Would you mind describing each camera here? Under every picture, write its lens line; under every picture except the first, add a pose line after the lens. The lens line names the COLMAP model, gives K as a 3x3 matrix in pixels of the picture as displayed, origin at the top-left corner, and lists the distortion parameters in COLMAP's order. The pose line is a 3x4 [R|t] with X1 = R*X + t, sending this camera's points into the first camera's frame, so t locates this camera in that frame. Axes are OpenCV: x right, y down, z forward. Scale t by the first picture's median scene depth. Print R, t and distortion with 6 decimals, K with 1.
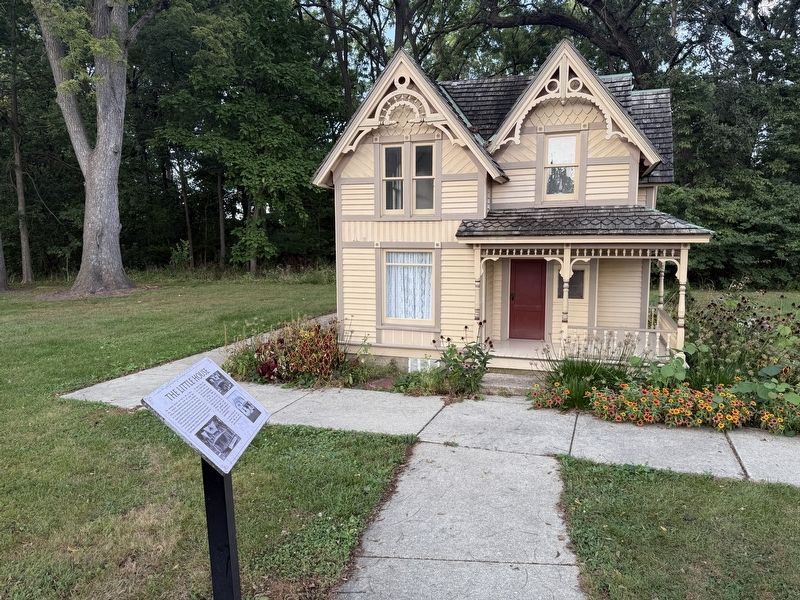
lens RADIAL K [[552.9, 0, 399.2], [0, 552.9, 303.9], [0, 0, 1]] dist [0.023959, -0.002201]
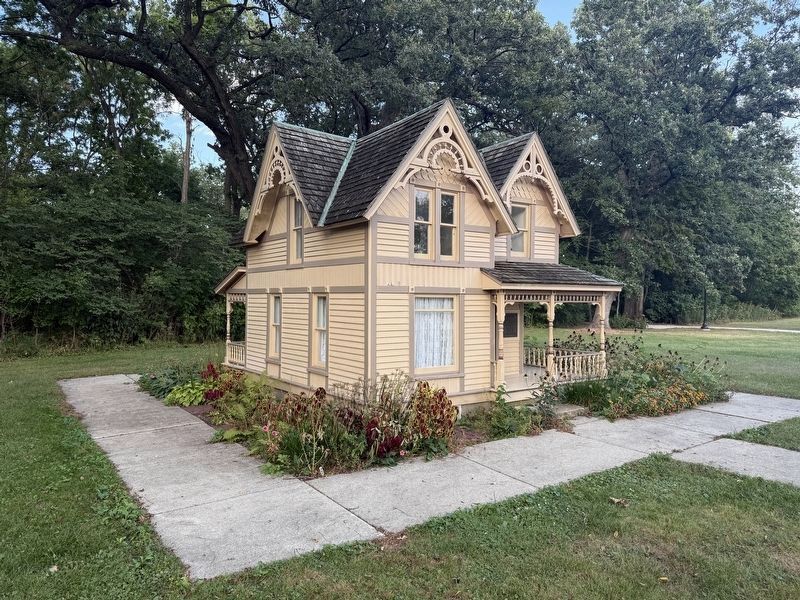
lens RADIAL K [[552.9, 0, 416.3], [0, 552.9, 294.4], [0, 0, 1]] dist [0.023959, -0.002201]
pose [[0.583581, 0.008824, 0.812007, -0.836061], [0.087672, 0.993412, -0.073804, -0.031906], [-0.807308, 0.114261, 0.578963, 0.482474]]
